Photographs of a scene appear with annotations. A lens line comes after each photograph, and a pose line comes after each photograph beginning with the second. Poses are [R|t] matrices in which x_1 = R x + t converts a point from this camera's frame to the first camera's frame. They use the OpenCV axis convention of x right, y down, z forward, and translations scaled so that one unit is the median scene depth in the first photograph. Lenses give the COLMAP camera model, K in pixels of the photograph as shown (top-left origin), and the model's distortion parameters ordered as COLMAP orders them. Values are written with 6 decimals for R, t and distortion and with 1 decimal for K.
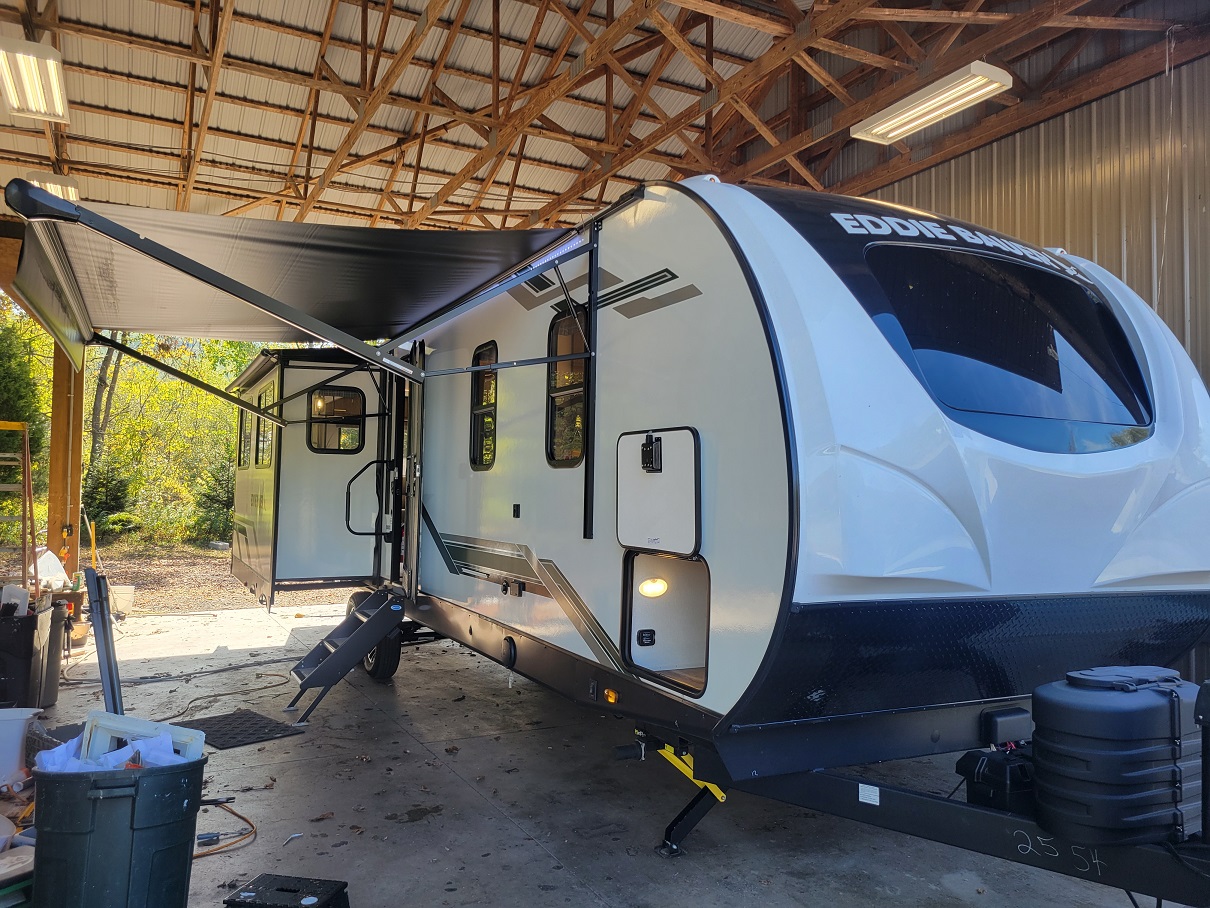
lens RADIAL K [[911.9, 0, 603.8], [0, 911.9, 449.7], [0, 0, 1]] dist [0.047592, -0.020371]
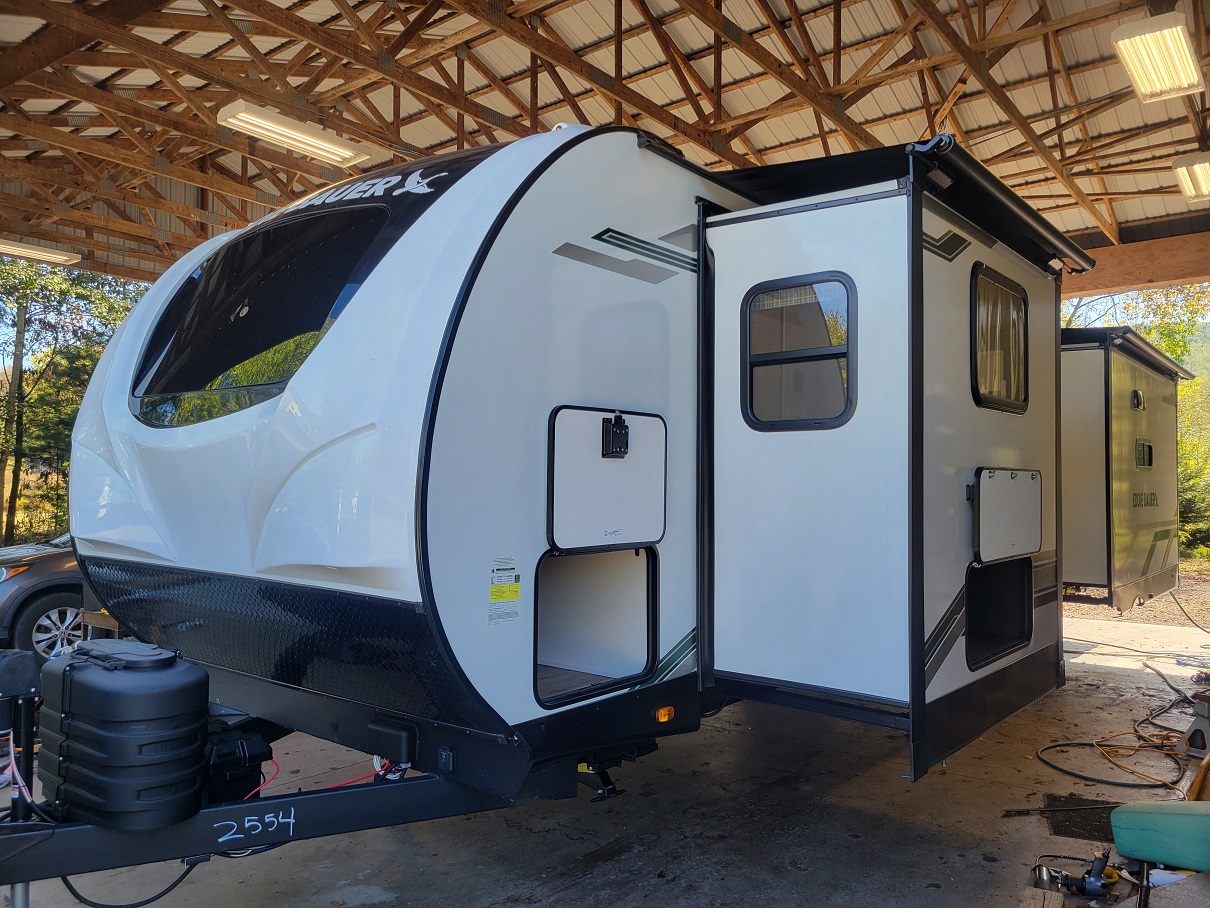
lens RADIAL K [[911.9, 0, 599.9], [0, 911.9, 455.1], [0, 0, 1]] dist [0.047592, -0.020371]
pose [[0.408249, -0.034655, -0.912212, 1.285358], [0.034846, 0.999142, -0.022362, 0.062178], [0.912205, -0.022658, 0.409107, 0.826903]]
